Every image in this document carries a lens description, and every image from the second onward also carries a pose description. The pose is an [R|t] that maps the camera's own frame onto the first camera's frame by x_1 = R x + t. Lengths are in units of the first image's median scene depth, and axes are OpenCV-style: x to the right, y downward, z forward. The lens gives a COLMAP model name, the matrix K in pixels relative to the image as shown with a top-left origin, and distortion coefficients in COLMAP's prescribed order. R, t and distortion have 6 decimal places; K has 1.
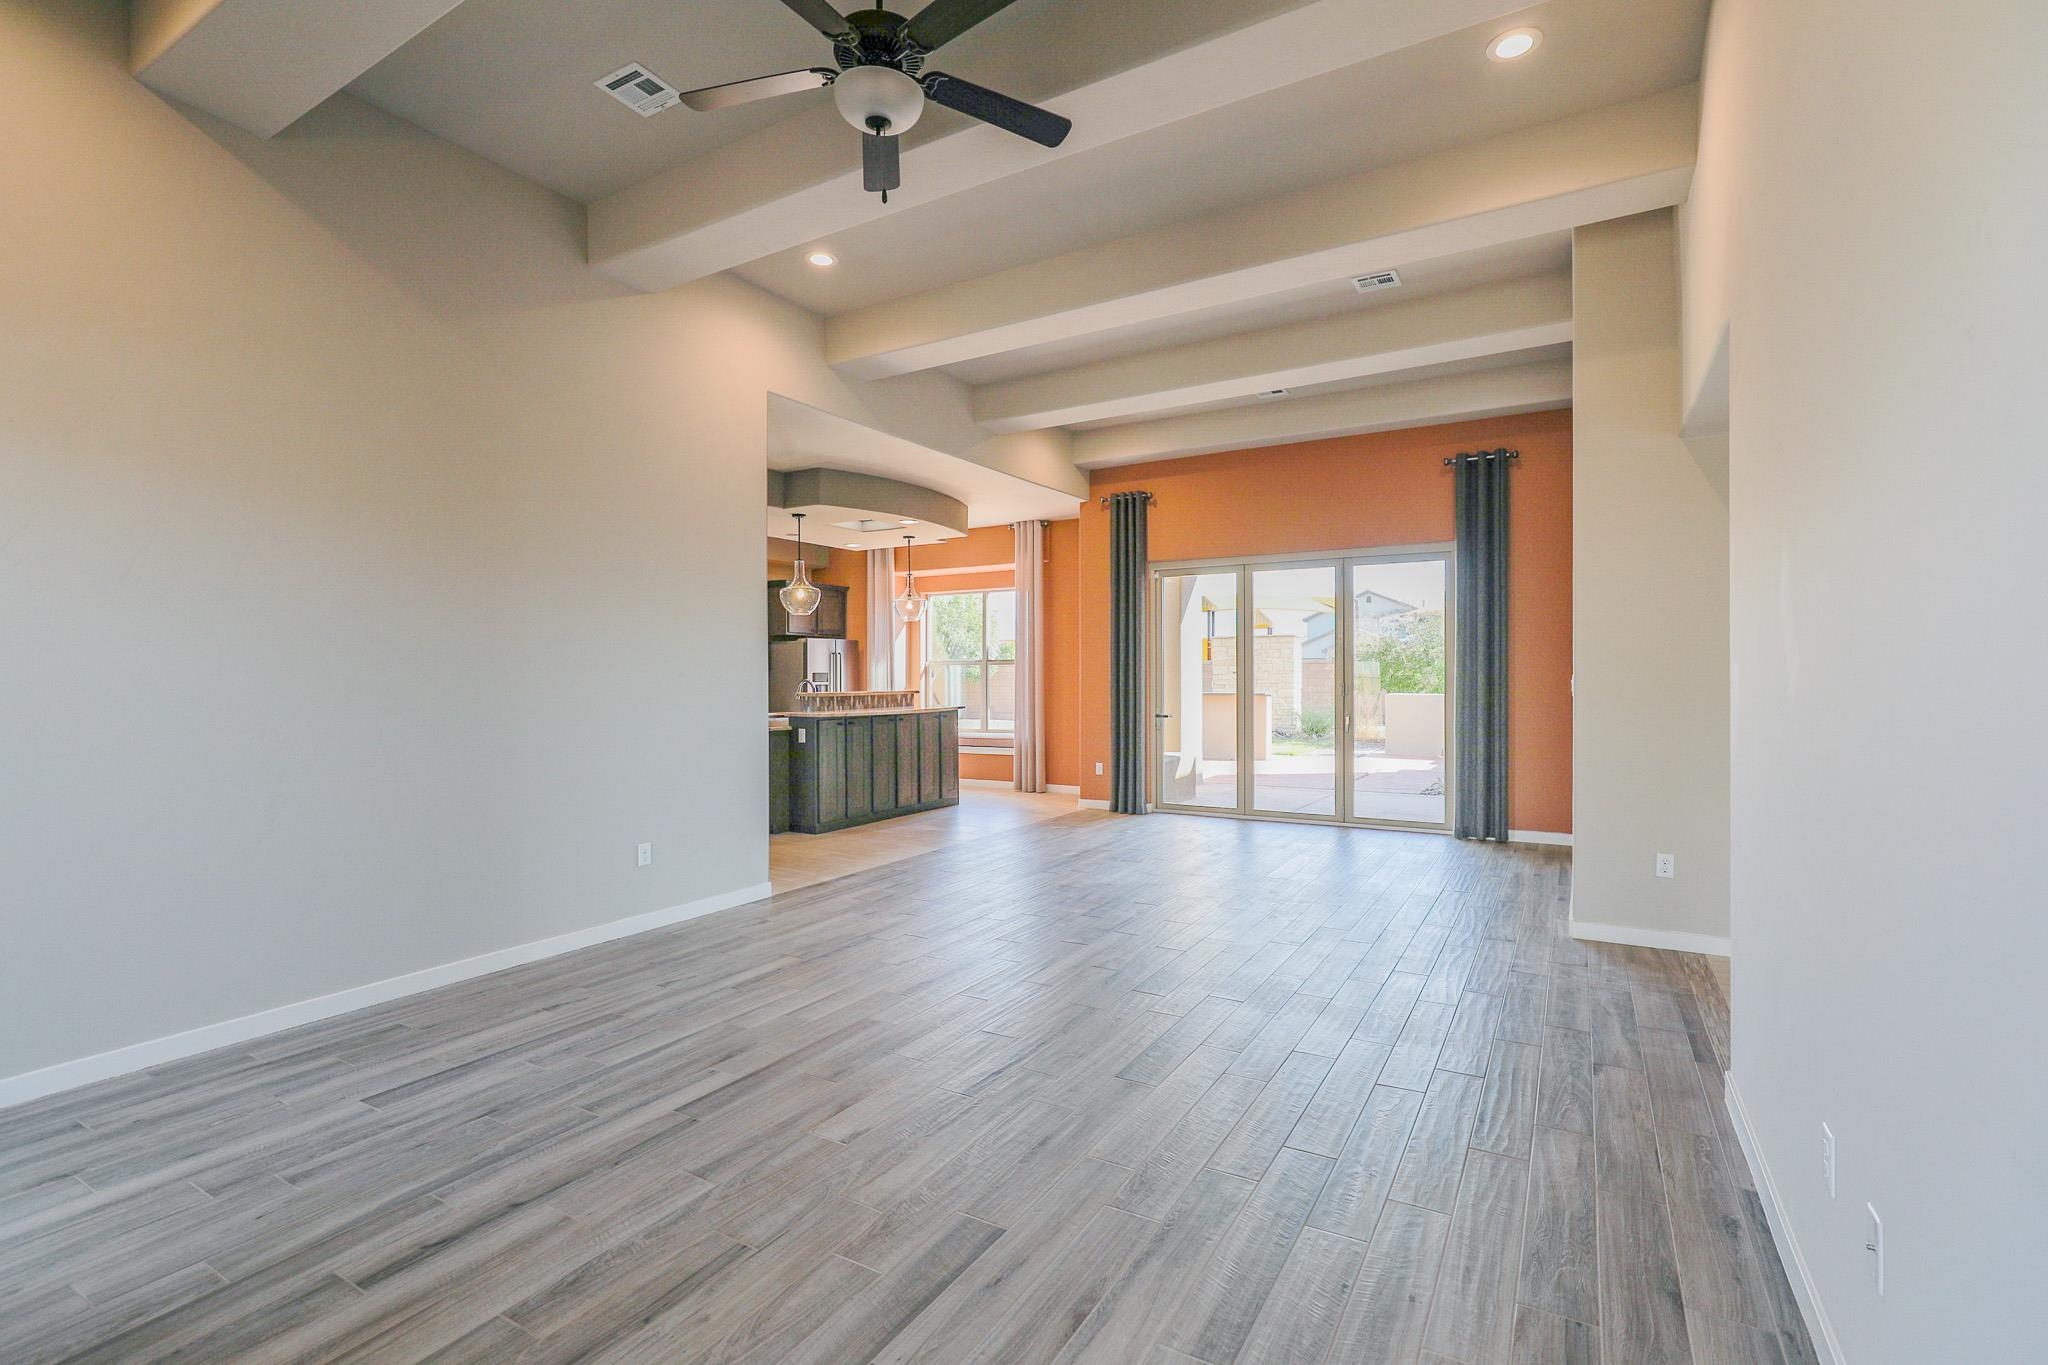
lens RADIAL K [[938.5, 0, 1024.3], [0, 938.5, 685.0], [0, 0, 1]] dist [-0.005338, 0.002043]
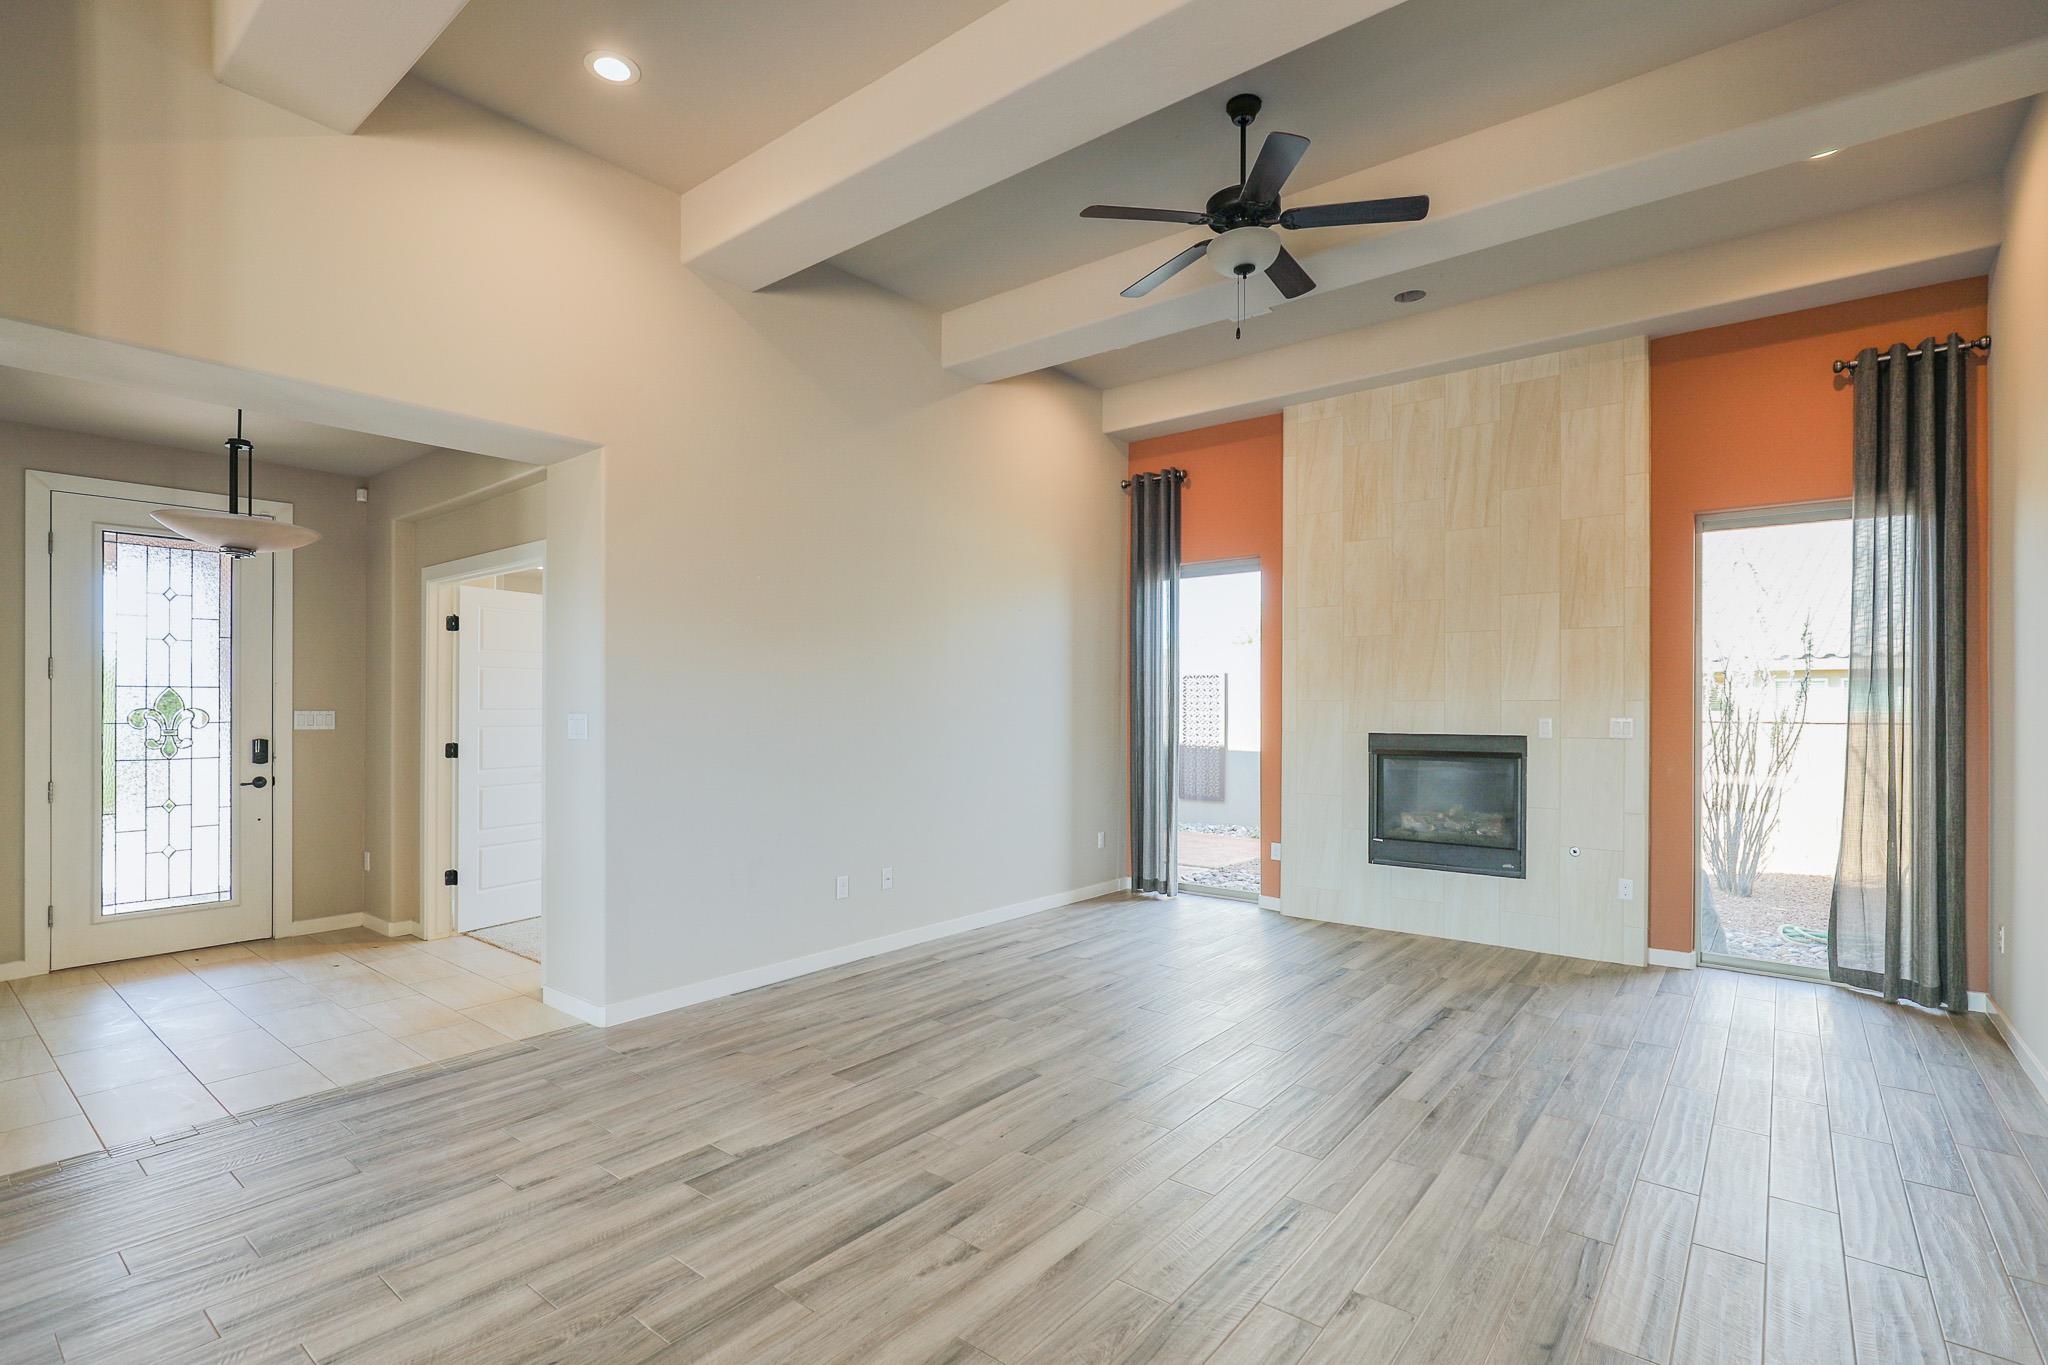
lens RADIAL K [[938.5, 0, 1024.2], [0, 938.5, 695.6], [0, 0, 1]] dist [-0.005338, 0.002043]
pose [[-0.990286, -0.000527, 0.139044, -0.040477], [-0.001002, 0.999994, -0.003340, -0.035021], [-0.139042, -0.003447, -0.990281, 2.258592]]
